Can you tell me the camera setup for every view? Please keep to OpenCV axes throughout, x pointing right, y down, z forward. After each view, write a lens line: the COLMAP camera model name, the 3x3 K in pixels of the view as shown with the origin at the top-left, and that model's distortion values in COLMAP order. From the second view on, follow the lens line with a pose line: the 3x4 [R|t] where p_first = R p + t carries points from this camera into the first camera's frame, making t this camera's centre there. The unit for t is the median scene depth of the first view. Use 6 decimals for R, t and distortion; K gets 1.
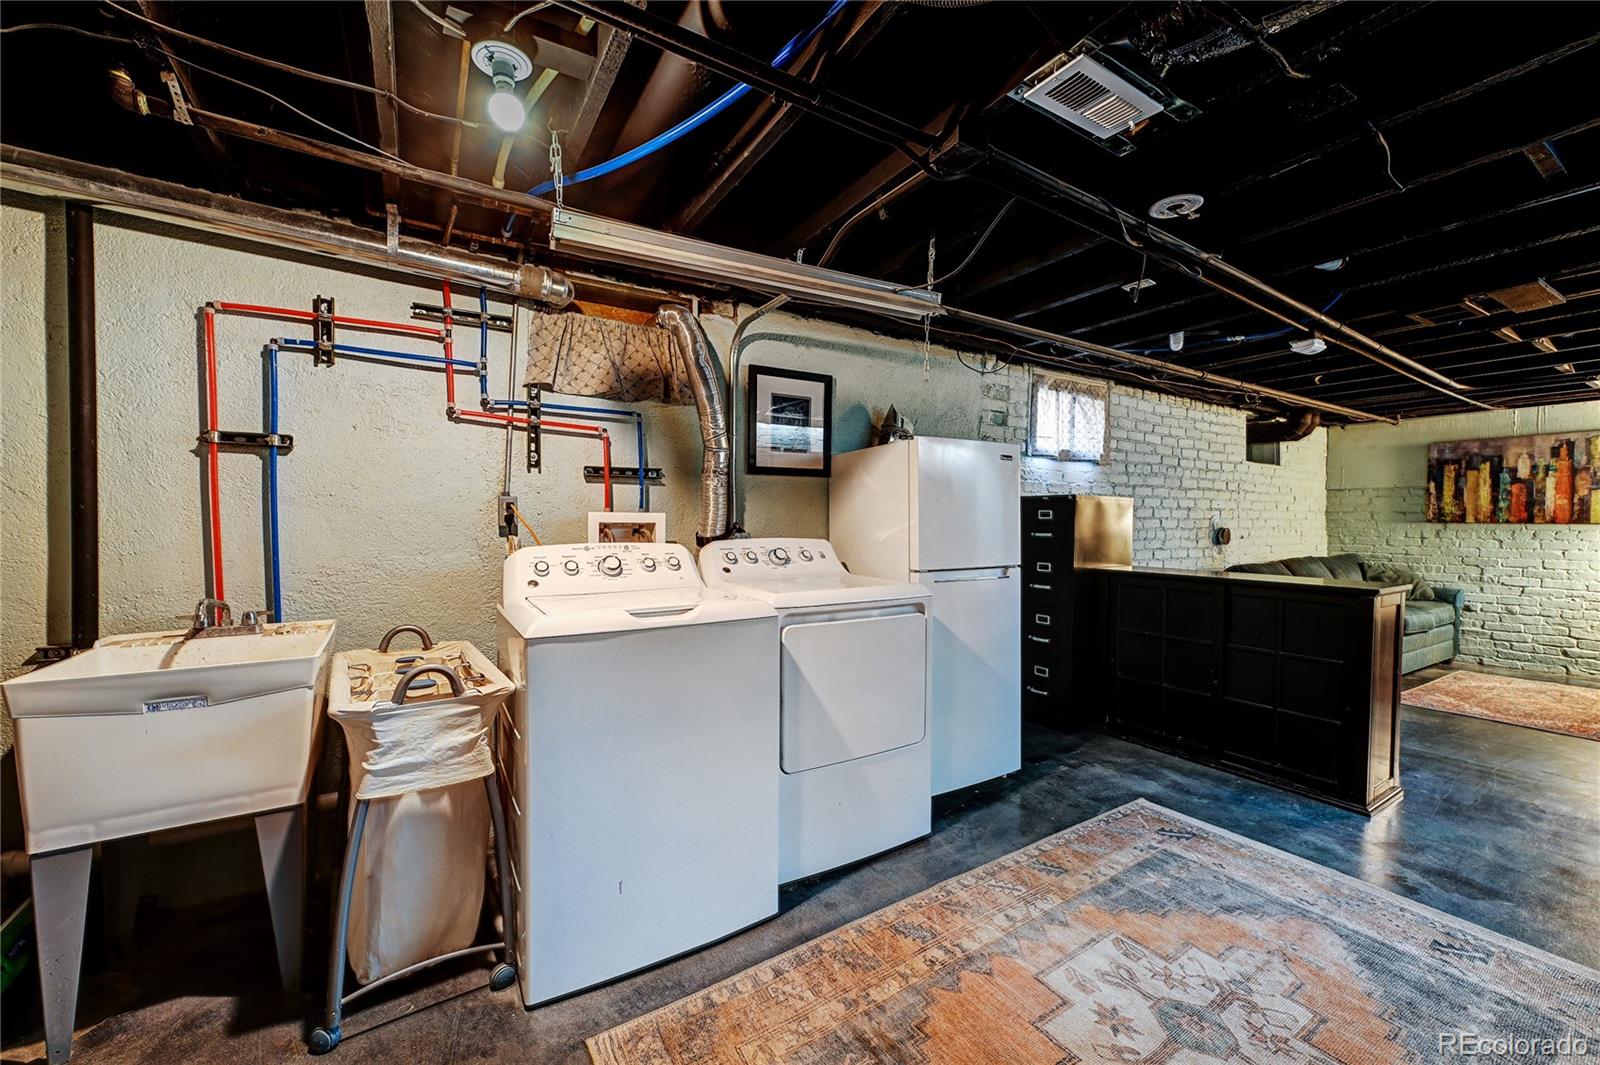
lens RADIAL K [[623.8, 0, 790.9], [0, 623.8, 544.6], [0, 0, 1]] dist [-0.003192, -0.001254]
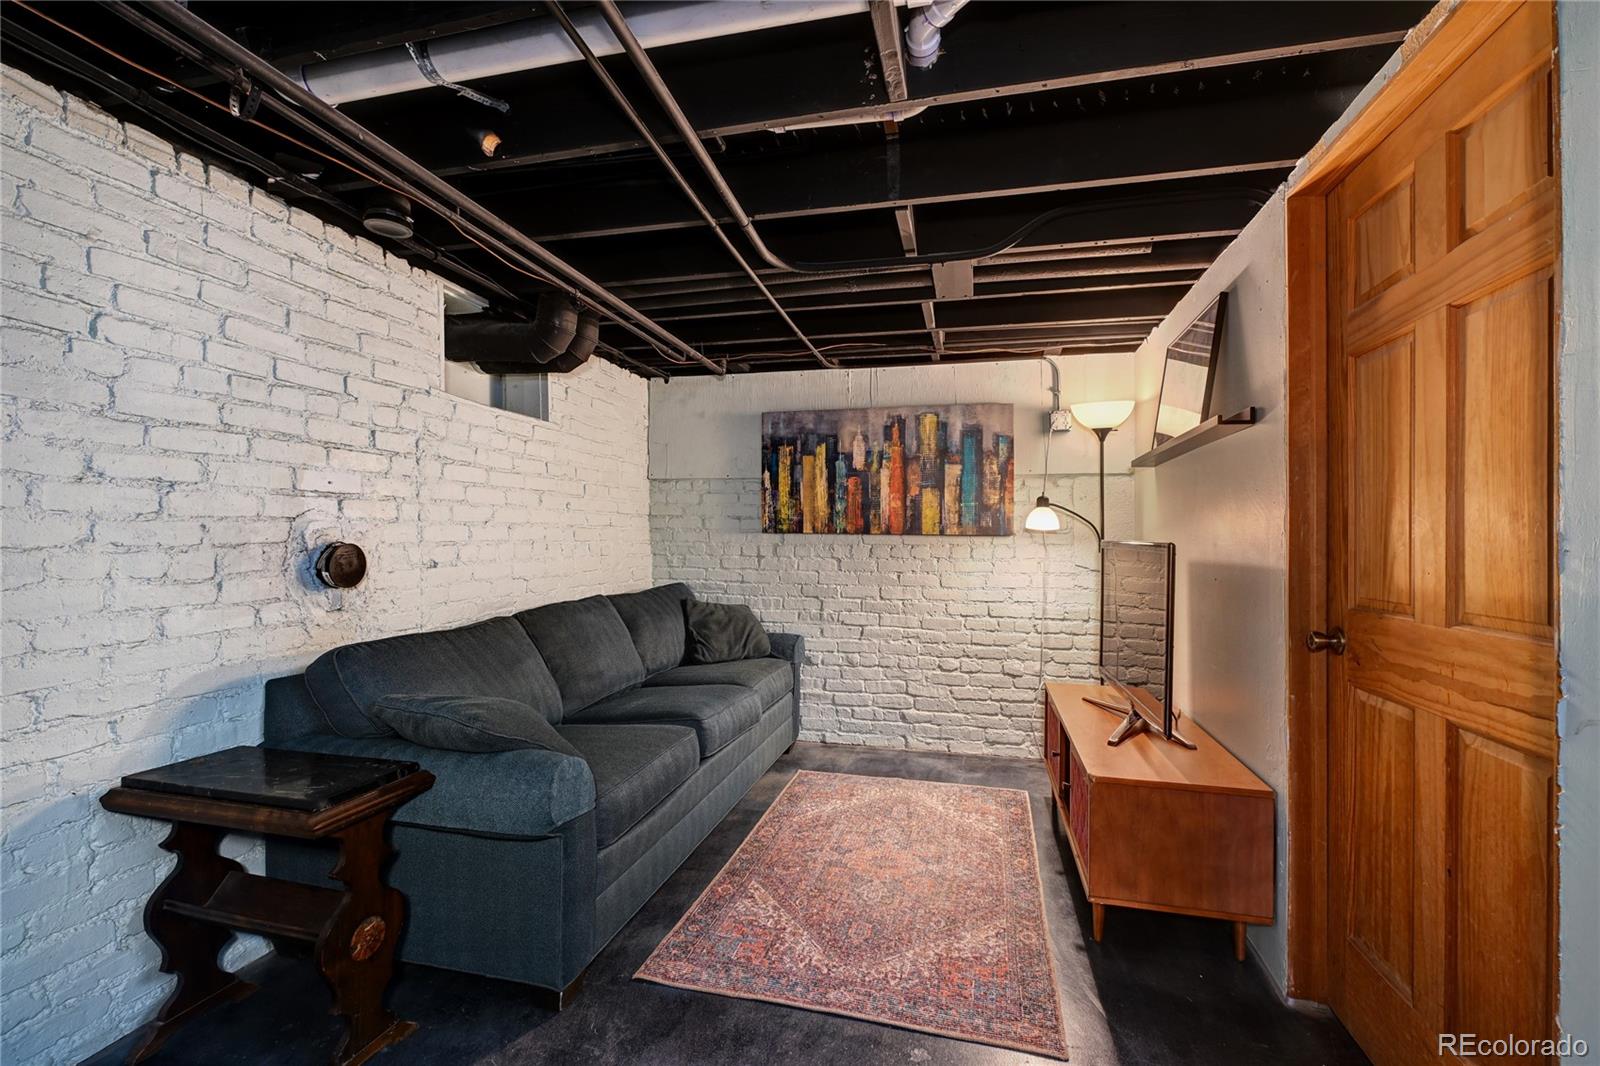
lens RADIAL K [[737.4, 0, 796.1], [0, 737.4, 534.4], [0, 0, 1]] dist [0.000926, 0.000030]
pose [[0.707989, 0.003061, 0.706217, 0.532532], [0.021222, 0.999447, -0.025607, -0.014157], [-0.705905, 0.033117, 0.707532, 0.452628]]
